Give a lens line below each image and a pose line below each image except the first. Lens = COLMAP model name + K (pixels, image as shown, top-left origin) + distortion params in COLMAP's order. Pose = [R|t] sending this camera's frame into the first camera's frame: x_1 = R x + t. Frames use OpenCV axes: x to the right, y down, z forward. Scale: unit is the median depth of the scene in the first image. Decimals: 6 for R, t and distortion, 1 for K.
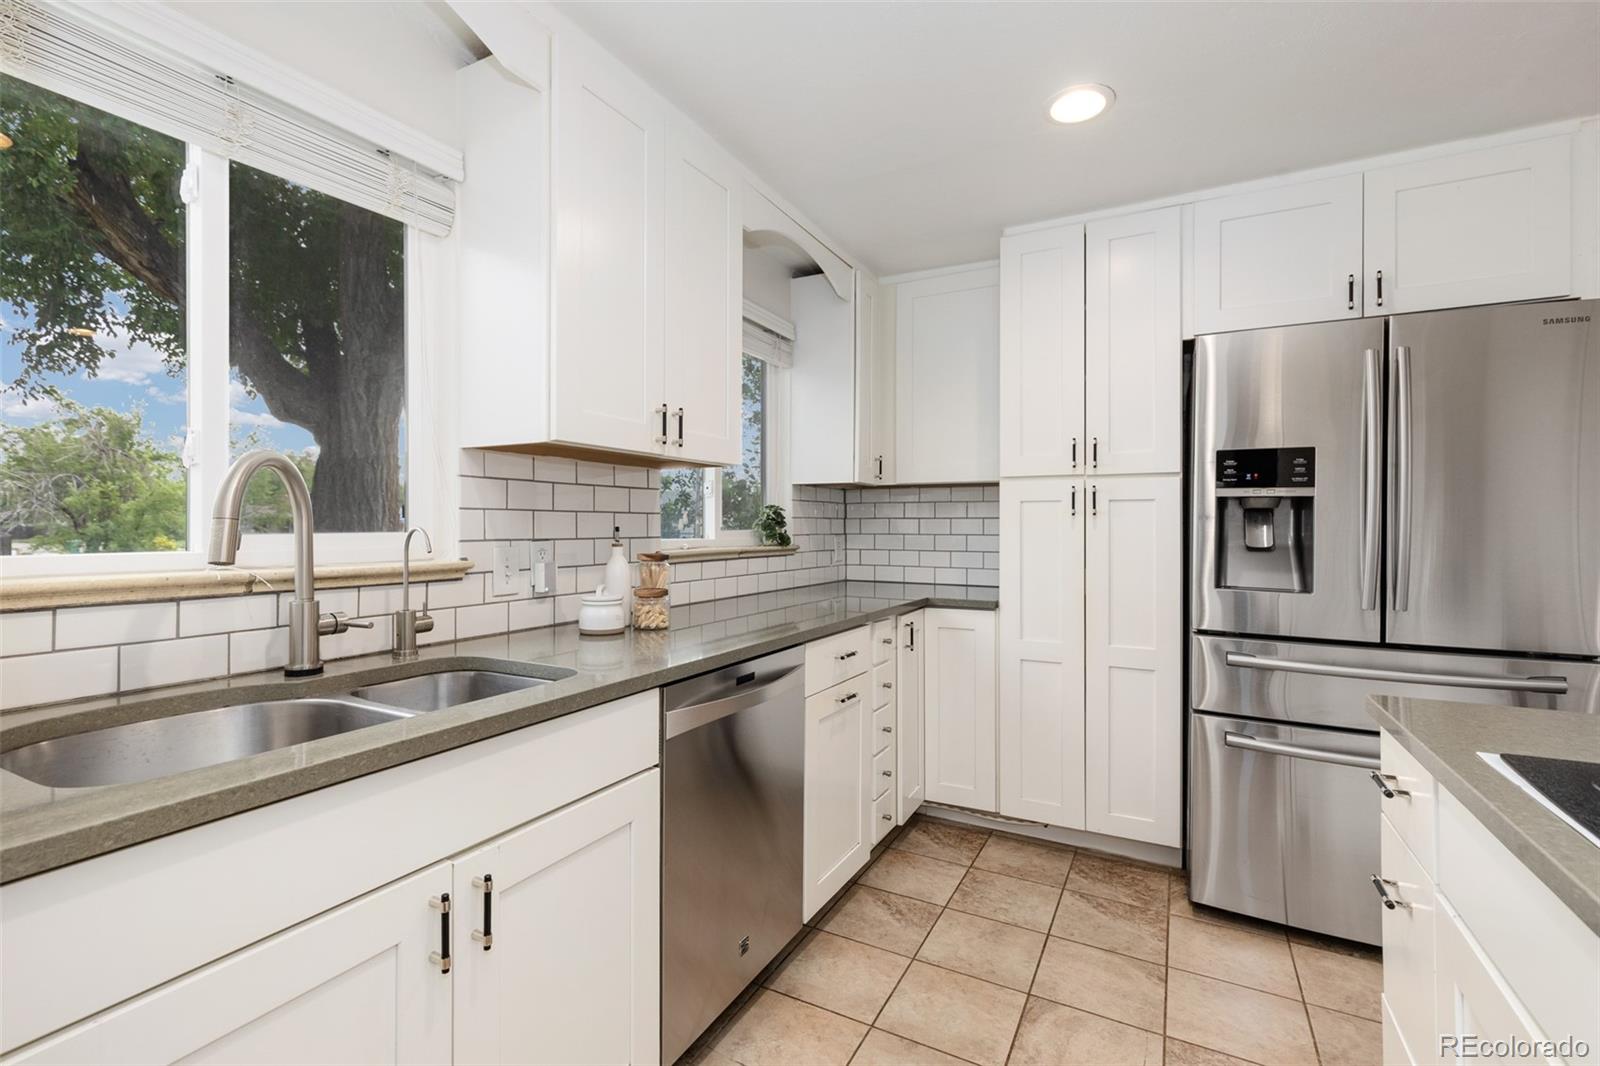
lens RADIAL K [[726.6, 0, 793.1], [0, 726.6, 526.7], [0, 0, 1]] dist [0.003580, -0.000142]
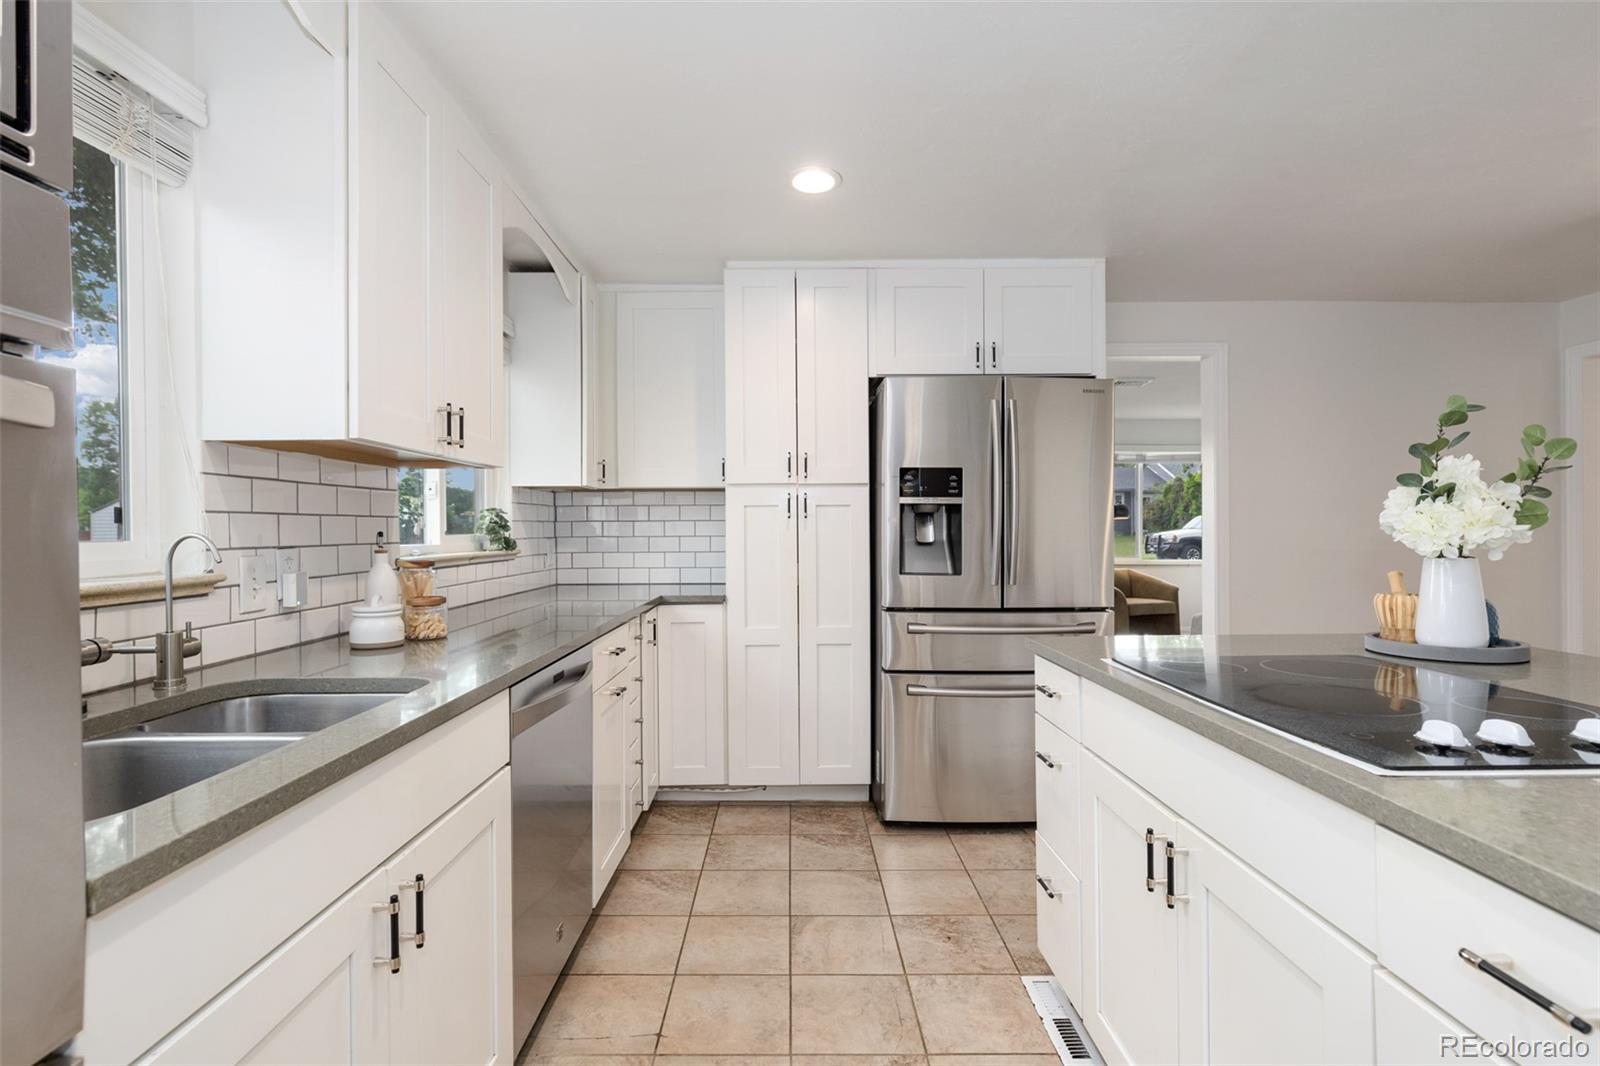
lens RADIAL K [[755.8, 0, 792.2], [0, 755.8, 536.2], [0, 0, 1]] dist [-0.003426, -0.000927]
pose [[0.877901, -0.013075, 0.478664, -0.222926], [0.009066, 0.999902, 0.010686, 0.000651], [-0.478757, -0.005042, 0.877933, -0.081533]]
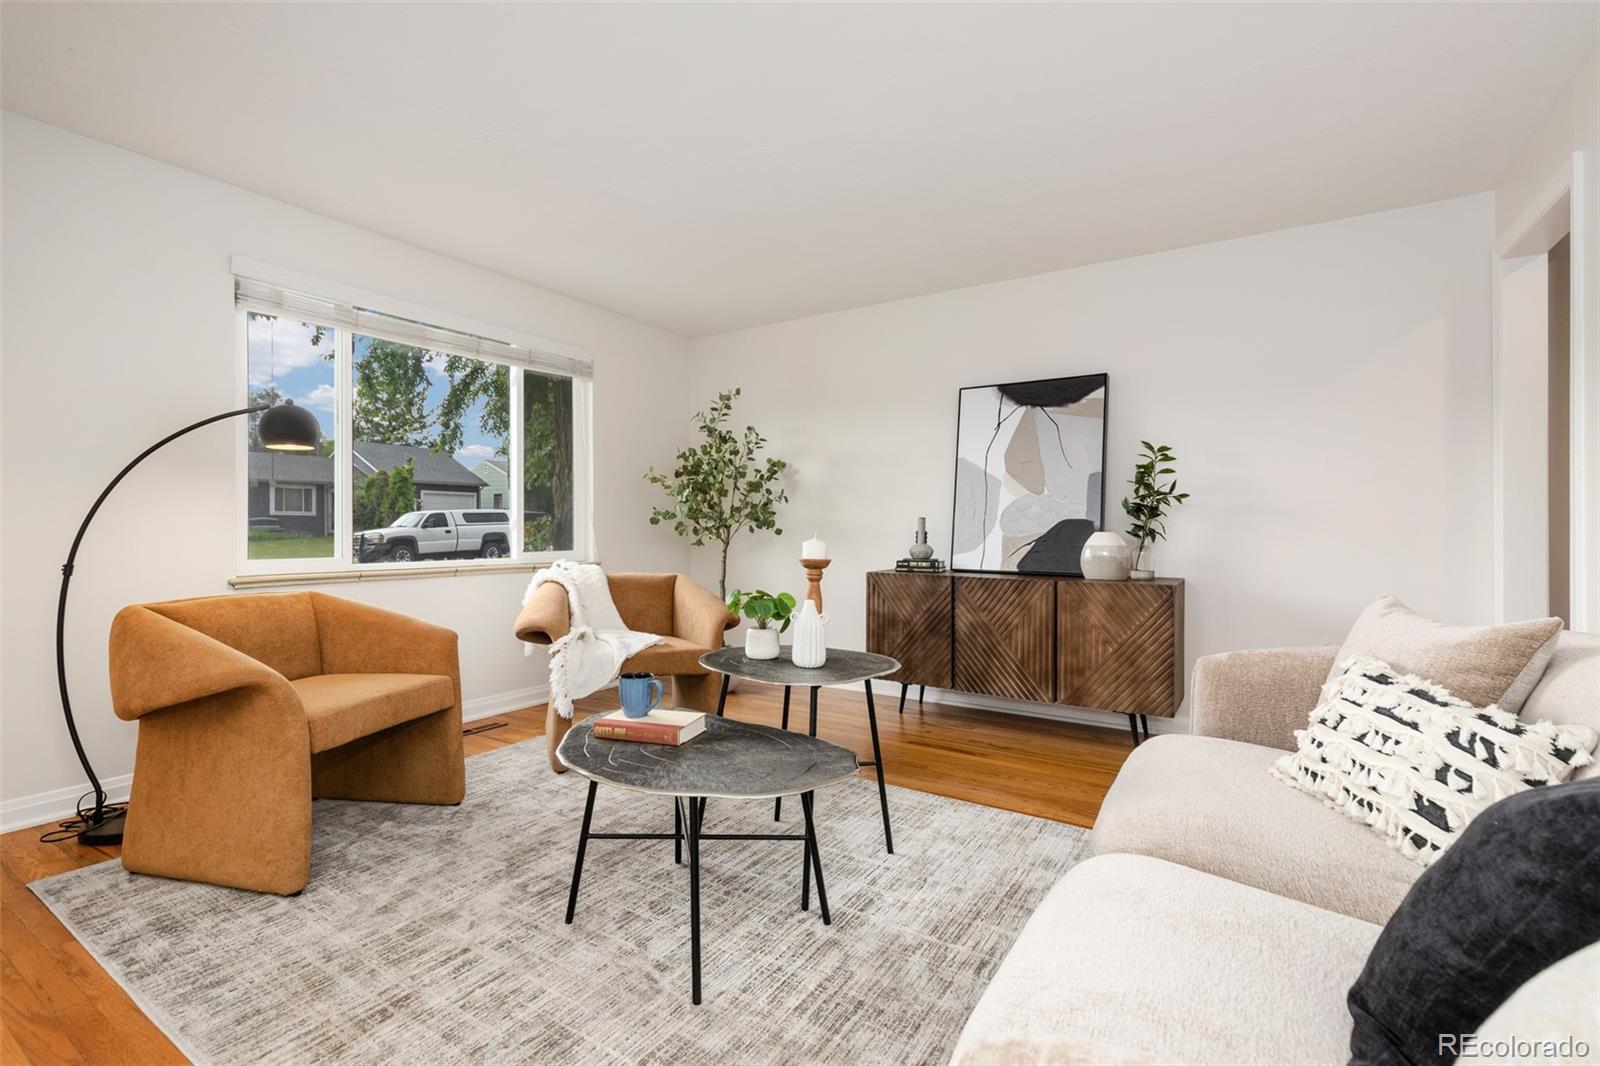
lens RADIAL K [[726.6, 0, 793.1], [0, 726.6, 526.7], [0, 0, 1]] dist [0.003580, -0.000142]
pose [[0.079028, 0.000108, 0.996872, 1.592379], [0.003710, 0.999993, -0.000403, 0.092446], [-0.996866, 0.003730, 0.079027, 1.276556]]
